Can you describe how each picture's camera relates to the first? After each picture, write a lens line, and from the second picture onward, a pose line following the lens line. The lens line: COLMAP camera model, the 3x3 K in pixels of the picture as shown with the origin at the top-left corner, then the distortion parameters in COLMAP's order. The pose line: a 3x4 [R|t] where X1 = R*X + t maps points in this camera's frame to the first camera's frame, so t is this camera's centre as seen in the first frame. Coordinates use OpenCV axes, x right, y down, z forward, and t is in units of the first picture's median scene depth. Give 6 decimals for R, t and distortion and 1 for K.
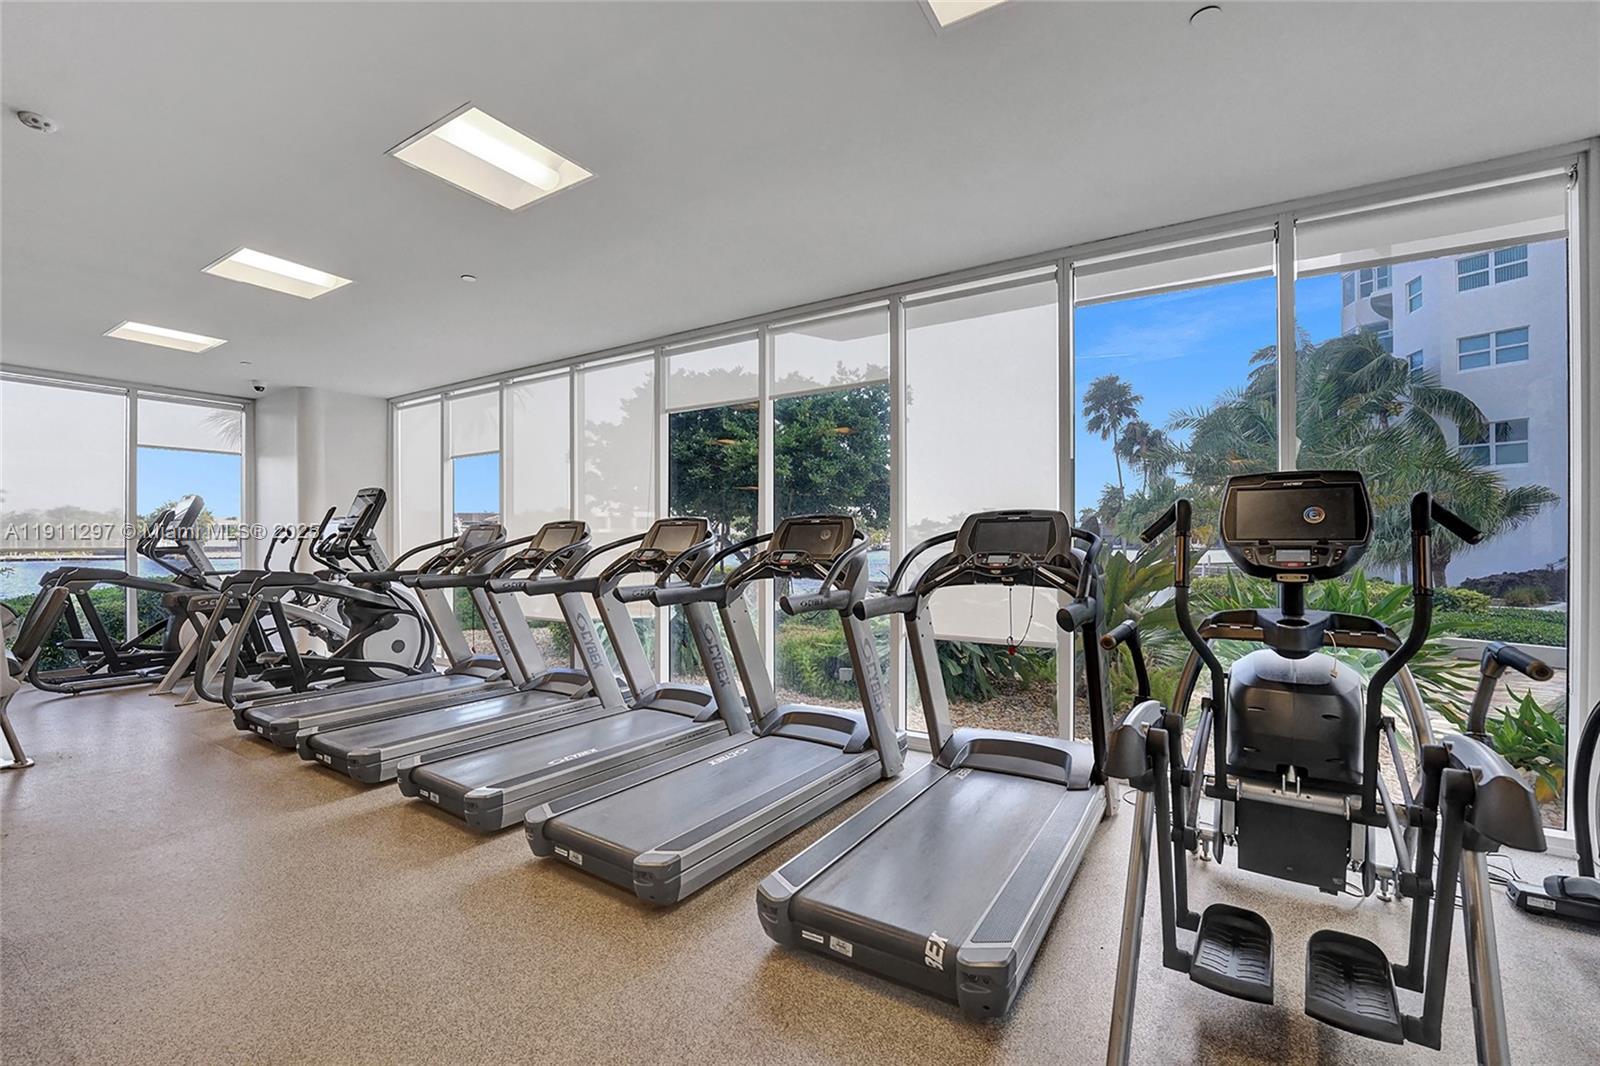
lens RADIAL K [[684.0, 0, 800.0], [0, 684.0, 533.0], [0, 0, 1]] dist [0.001450, 0.000152]
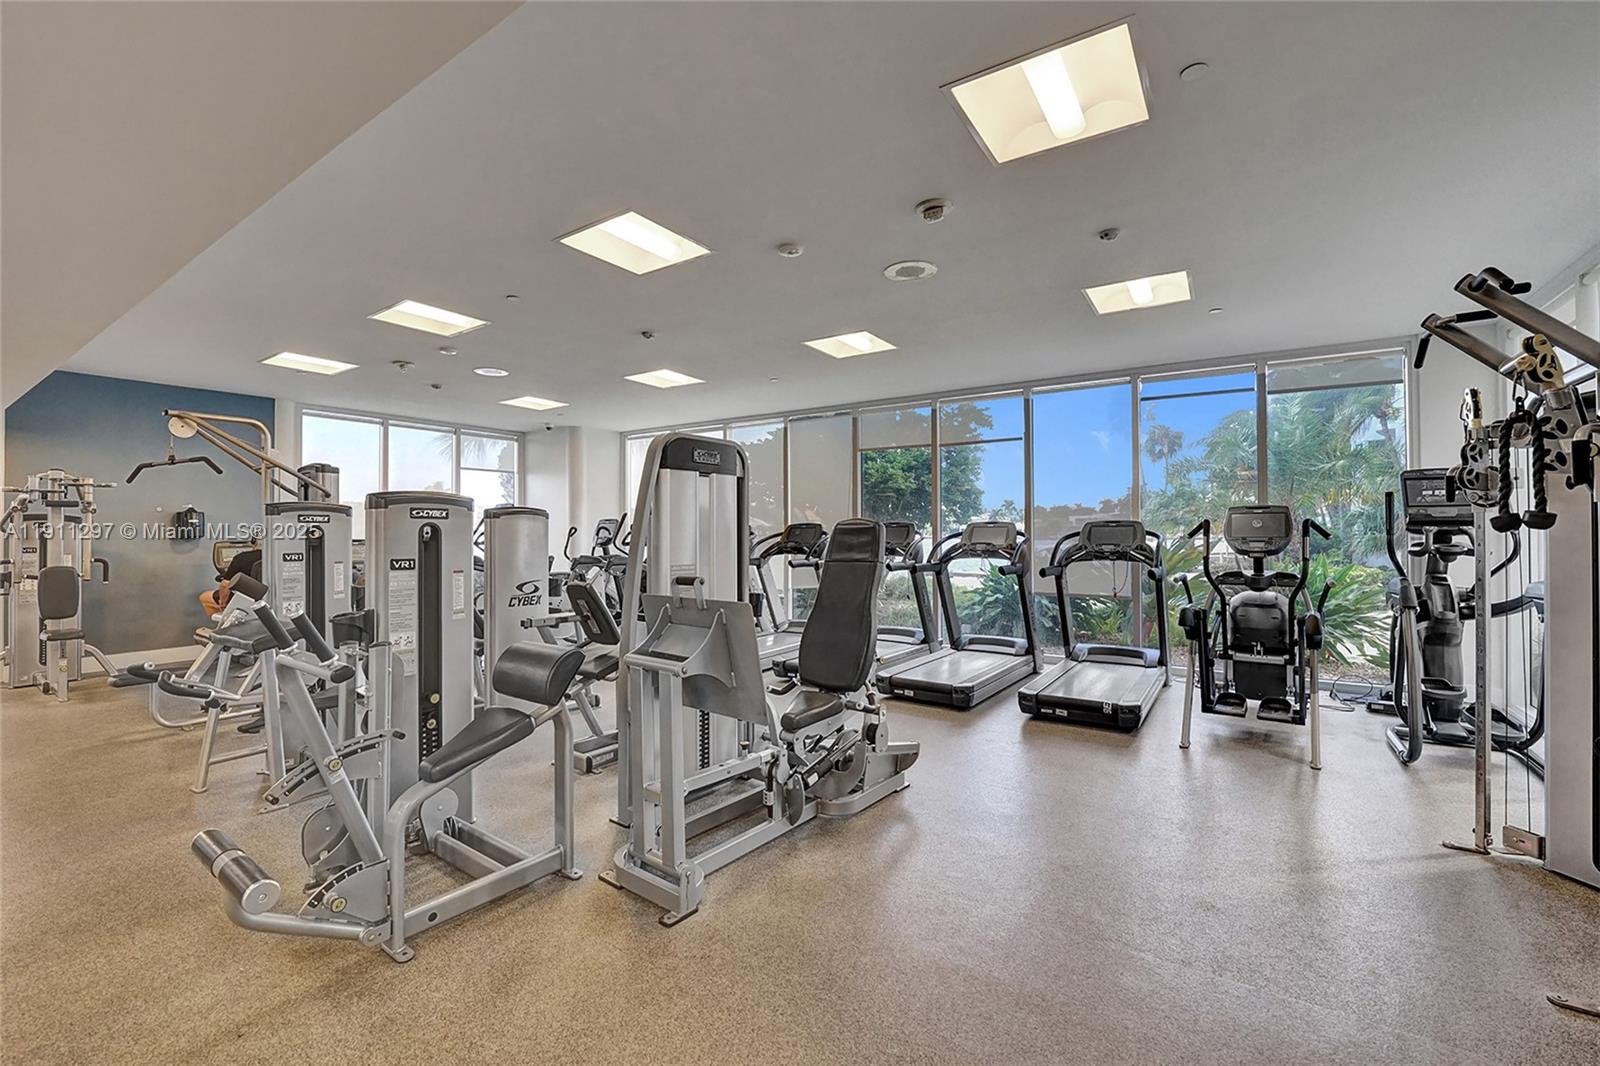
lens RADIAL K [[687.0, 0, 749.4], [0, 687.0, 503.1], [0, 0, 1]] dist [-0.058158, 0.000400]
pose [[0.997919, 0.007579, -0.064037, -0.661015], [-0.010314, 0.999044, -0.042490, 0.007594], [0.063654, 0.043062, 0.997043, -1.057900]]
